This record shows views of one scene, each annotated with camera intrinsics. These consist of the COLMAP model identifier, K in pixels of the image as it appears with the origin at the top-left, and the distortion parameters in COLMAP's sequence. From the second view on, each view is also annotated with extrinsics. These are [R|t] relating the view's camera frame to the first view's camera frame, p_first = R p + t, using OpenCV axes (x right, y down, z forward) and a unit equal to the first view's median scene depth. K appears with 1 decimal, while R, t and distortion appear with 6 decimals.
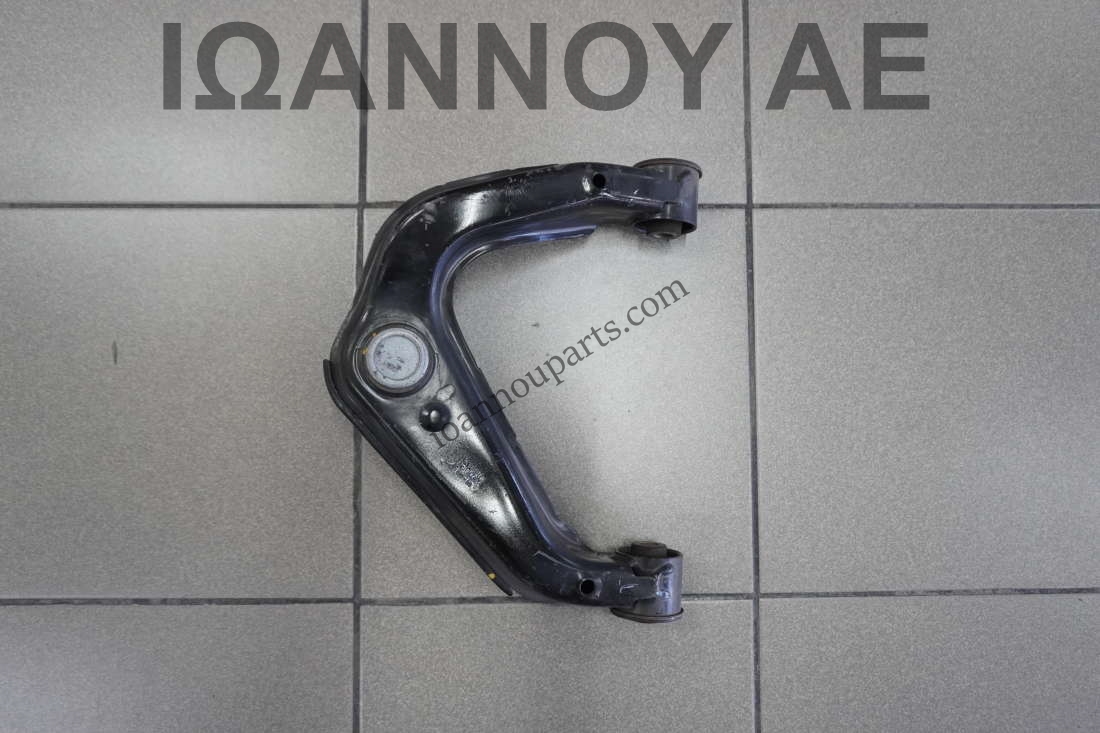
lens RADIAL K [[888.1, 0, 504.8], [0, 888.1, 354.7], [0, 0, 1]] dist [-0.024184, 0.042186]
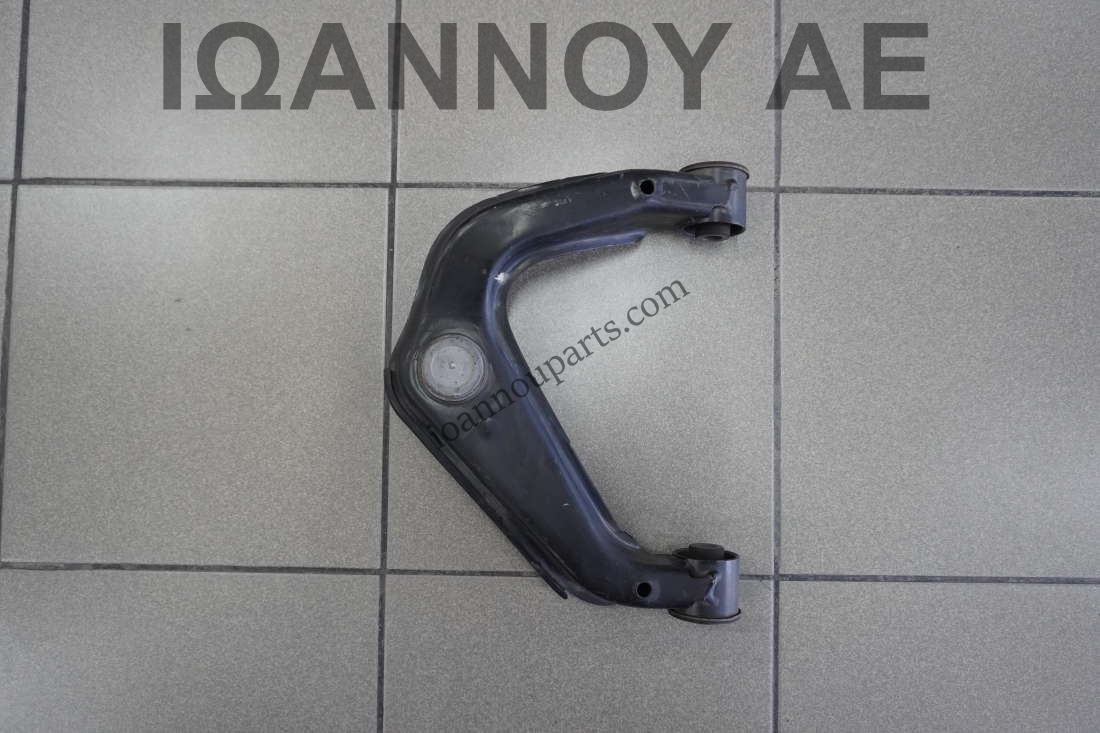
lens RADIAL K [[888.1, 0, 548.3], [0, 888.1, 369.1], [0, 0, 1]] dist [-0.024184, 0.042186]
pose [[0.998715, 0.019537, -0.046754, 0.510890], [-0.019069, 0.999764, 0.010432, 0.027051], [0.046947, -0.009527, 0.998852, 0.001467]]
